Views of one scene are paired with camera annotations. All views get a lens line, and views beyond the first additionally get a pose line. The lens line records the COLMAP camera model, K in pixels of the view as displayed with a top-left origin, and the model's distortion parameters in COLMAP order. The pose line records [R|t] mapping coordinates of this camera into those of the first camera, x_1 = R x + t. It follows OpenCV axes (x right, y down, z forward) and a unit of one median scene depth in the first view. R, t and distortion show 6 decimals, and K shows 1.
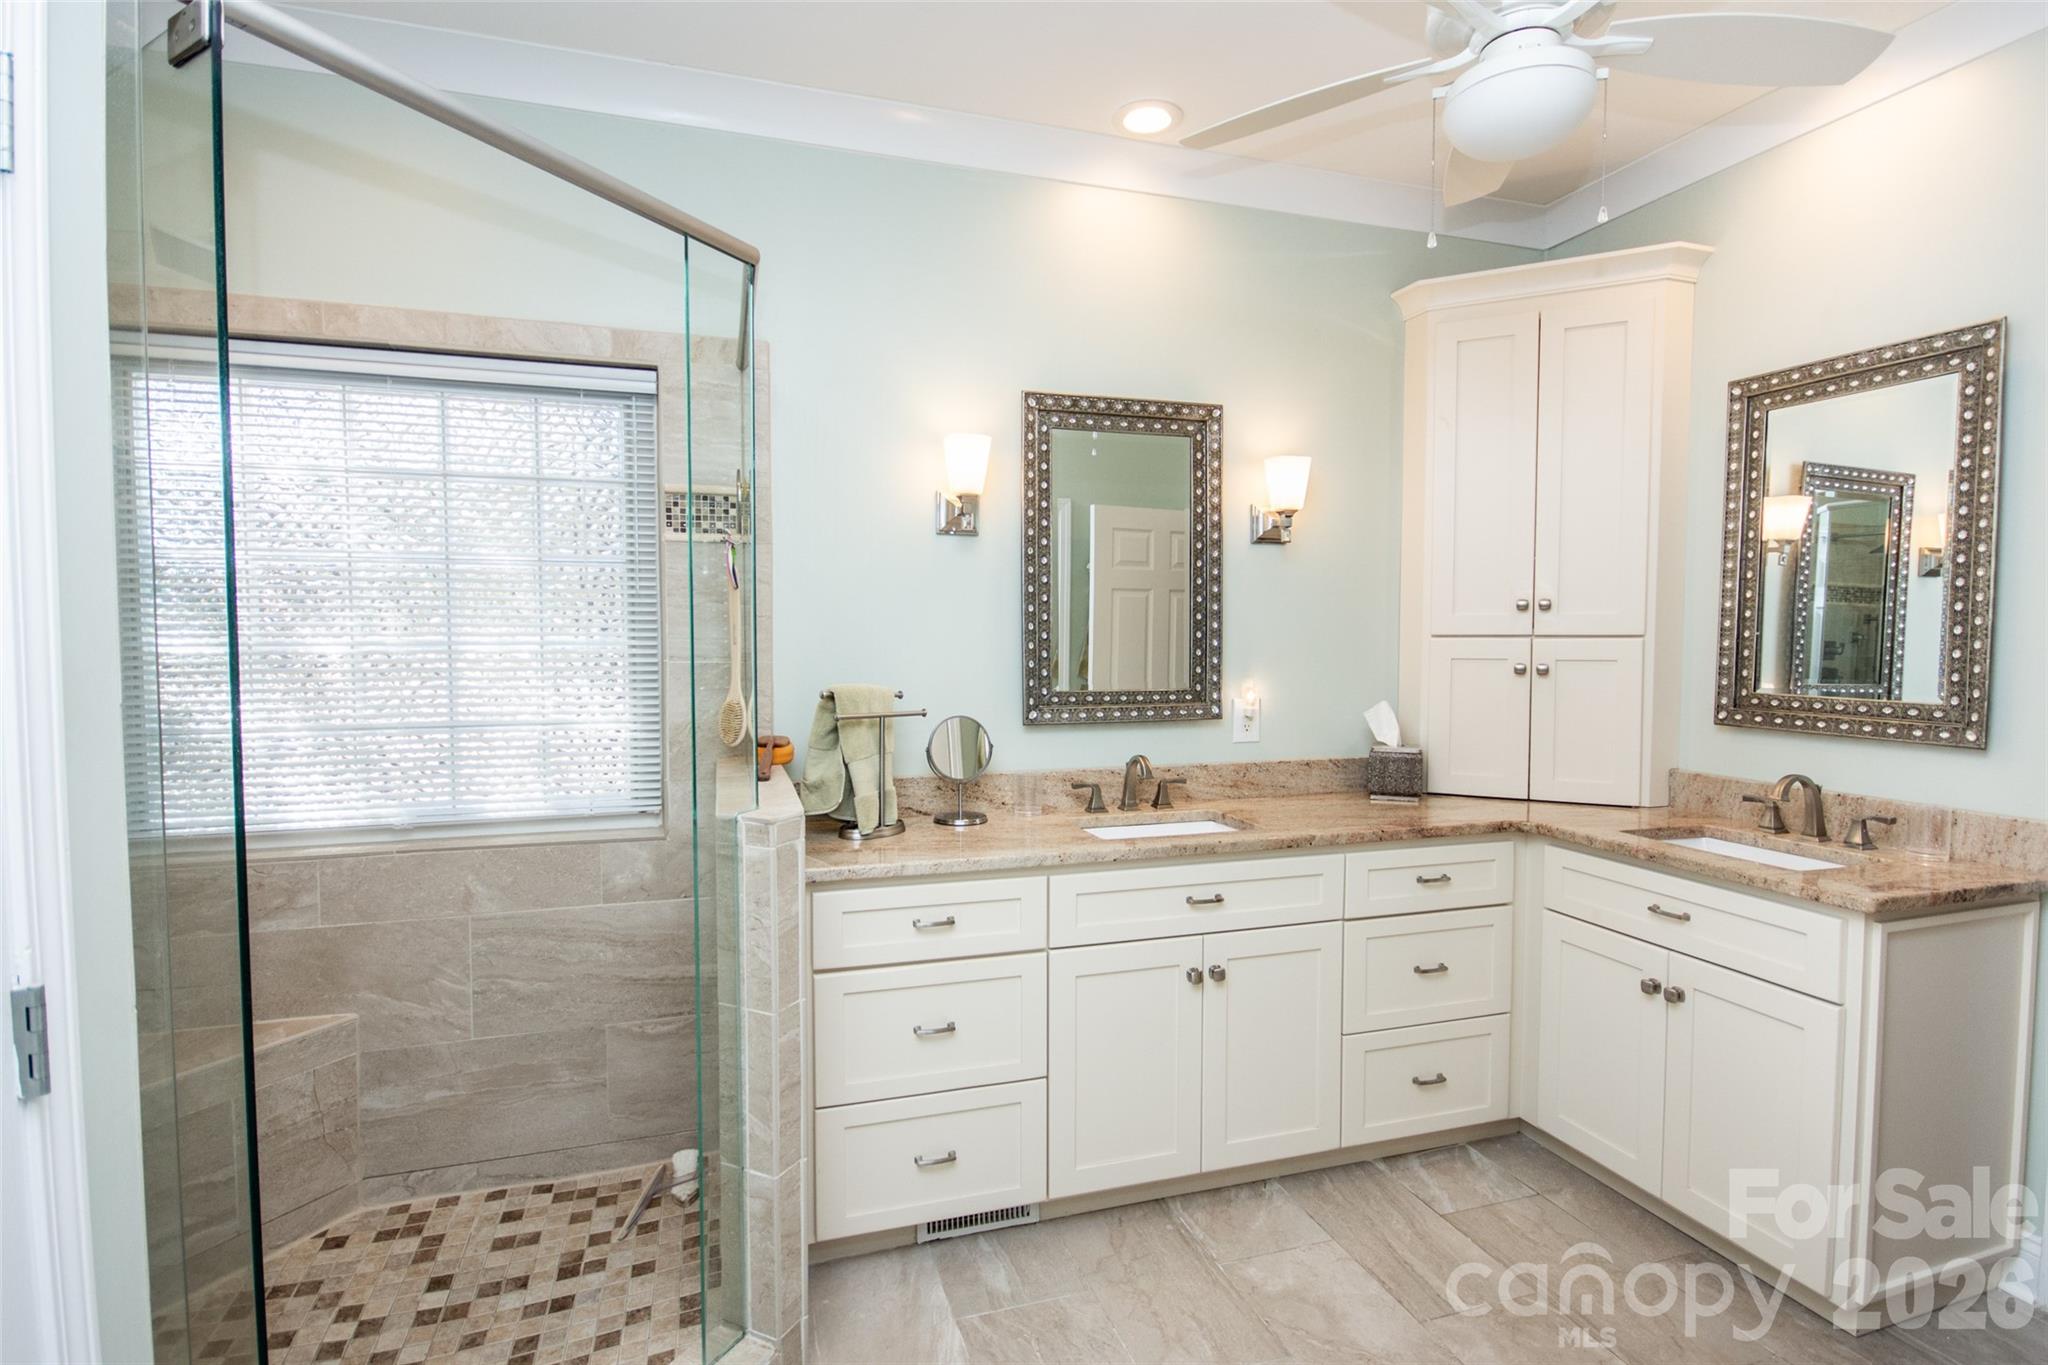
lens RADIAL K [[1029.8, 0, 1024.0], [0, 1029.8, 682.5], [0, 0, 1]] dist [-0.000388, 0.000047]
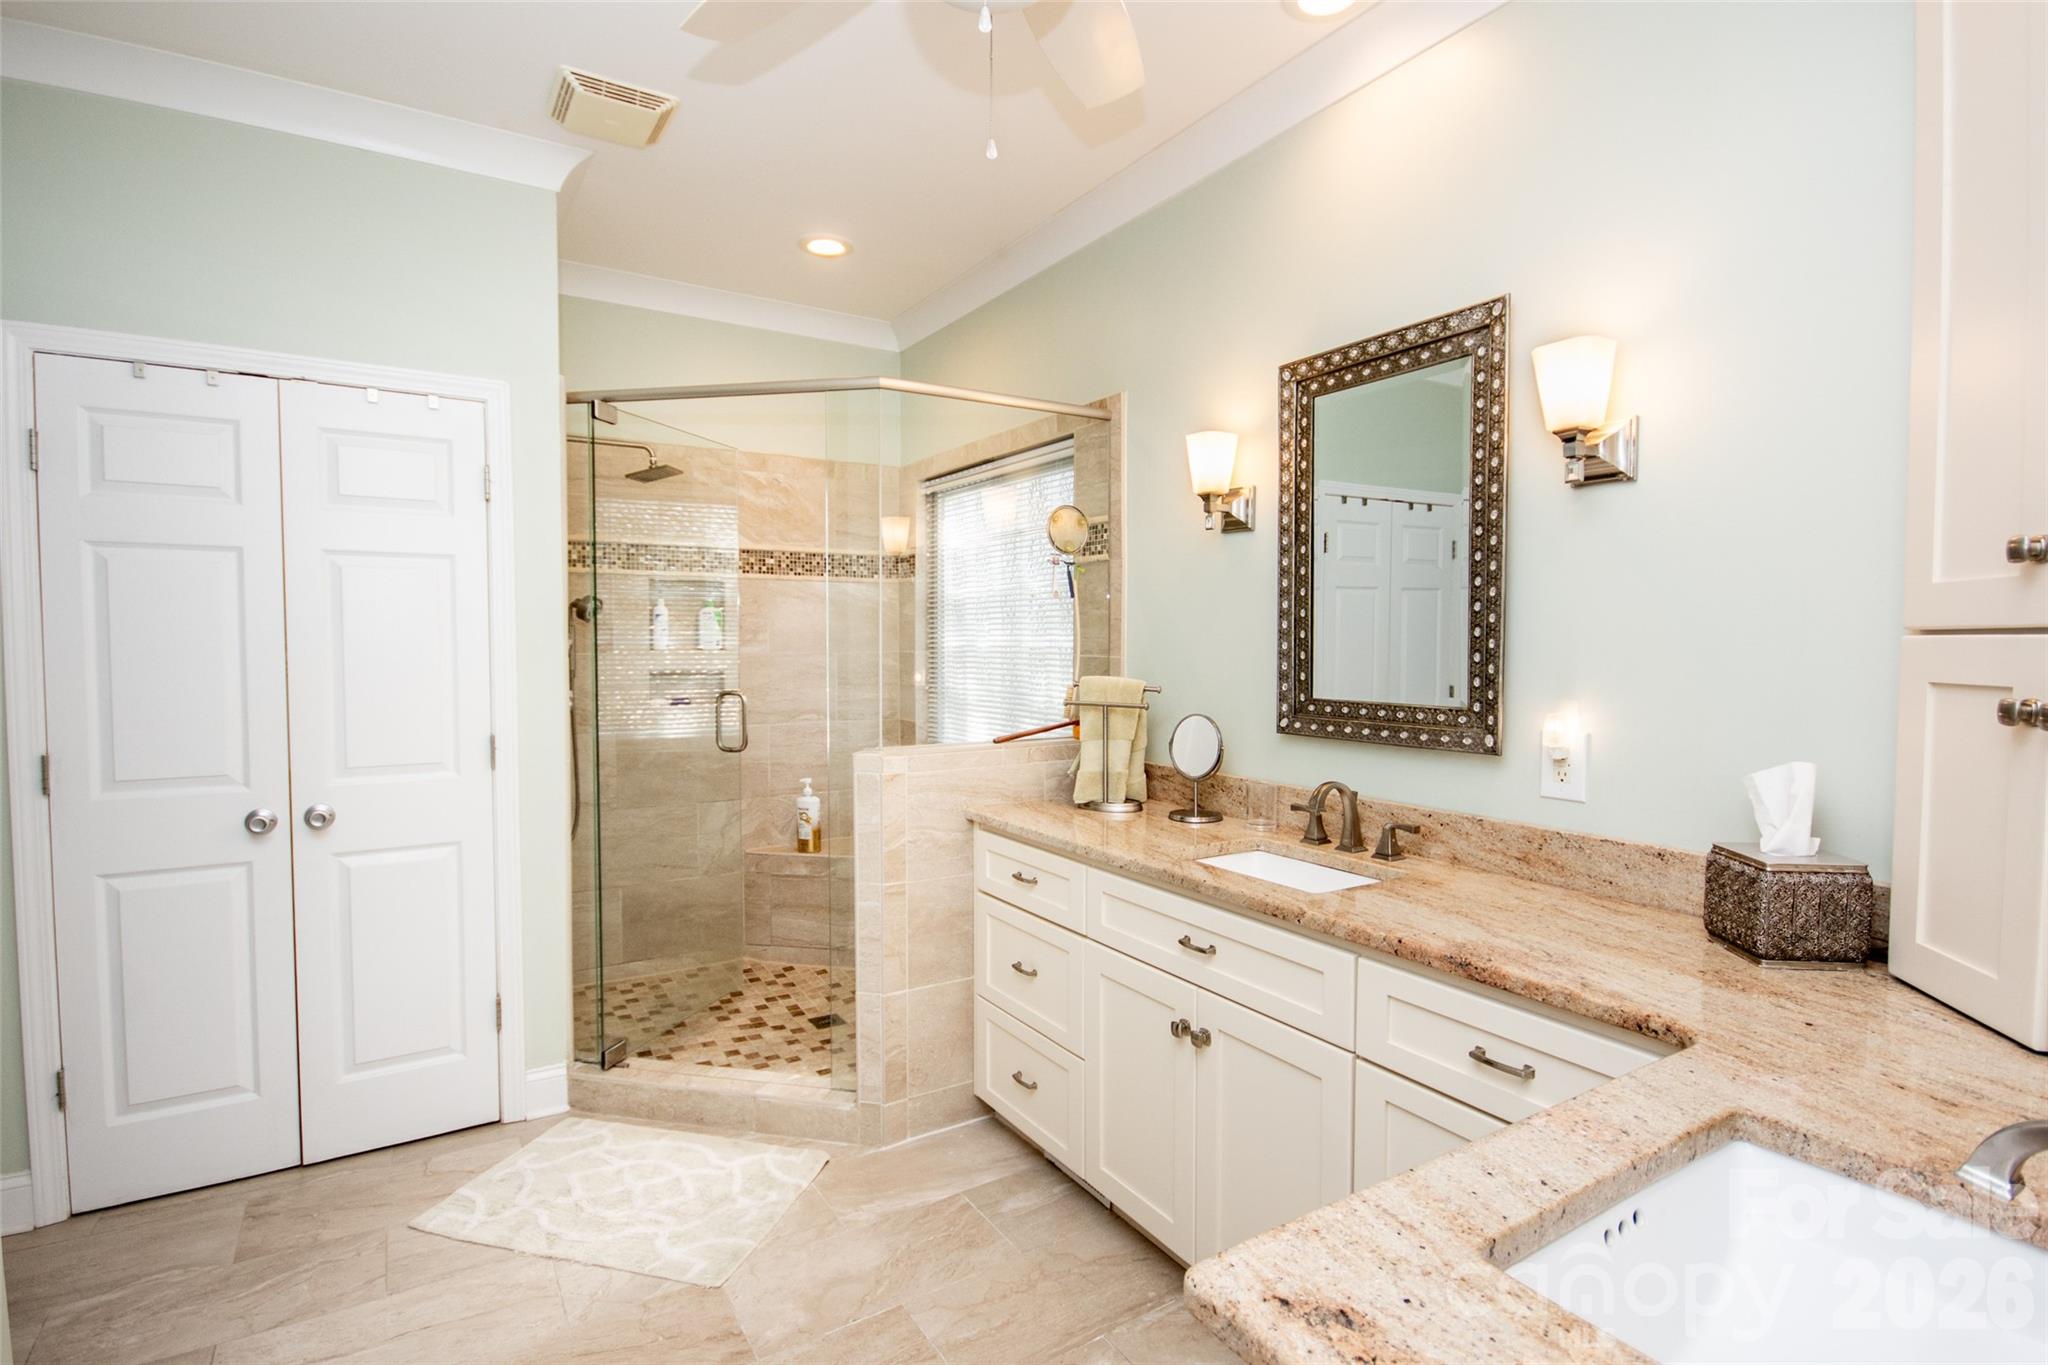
lens RADIAL K [[1006.1, 0, 1025.3], [0, 1006.1, 672.1], [0, 0, 1]] dist [0.000700, -0.000029]
pose [[0.234959, 0.033403, -0.971431, 0.791189], [-0.040655, 0.998873, 0.024513, -0.024296], [0.971155, 0.033734, 0.236052, 0.557272]]
